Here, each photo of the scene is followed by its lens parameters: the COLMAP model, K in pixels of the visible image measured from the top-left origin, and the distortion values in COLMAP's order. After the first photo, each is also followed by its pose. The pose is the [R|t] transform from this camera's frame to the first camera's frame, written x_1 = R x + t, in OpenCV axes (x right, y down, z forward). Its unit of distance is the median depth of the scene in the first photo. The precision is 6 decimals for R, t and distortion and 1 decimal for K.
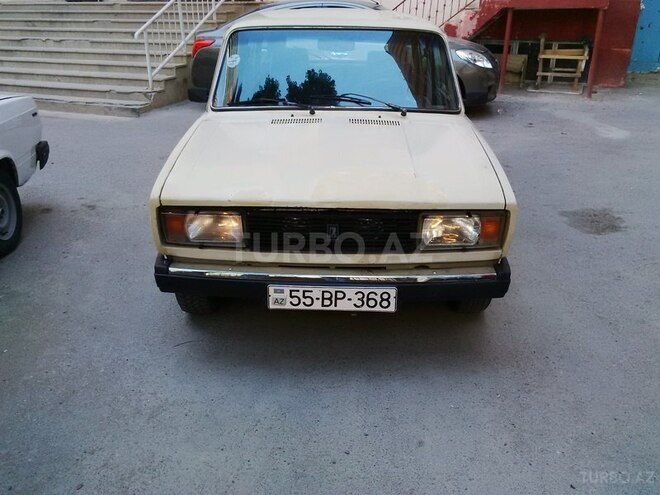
lens RADIAL K [[604.4, 0, 330.0], [0, 604.4, 247.5], [0, 0, 1]] dist [0.075560, -0.178560]
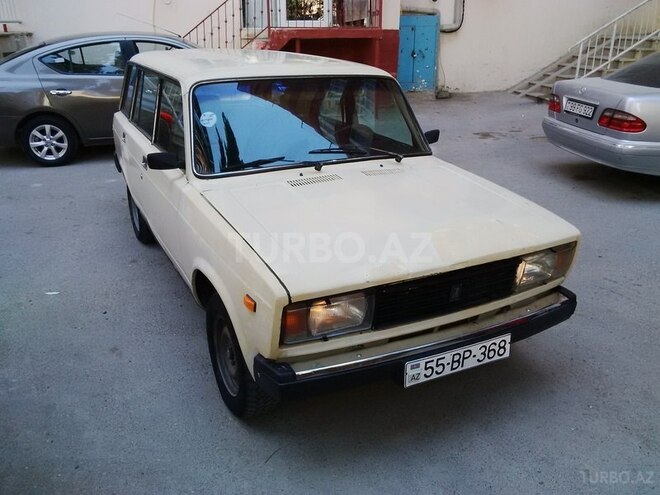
lens RADIAL K [[604.4, 0, 330.0], [0, 604.4, 247.5], [0, 0, 1]] dist [0.075560, -0.178560]
pose [[0.865309, -0.170294, 0.471424, -0.606837], [0.182082, 0.983061, 0.020900, -0.151356], [-0.466998, 0.067753, 0.881659, 0.224609]]
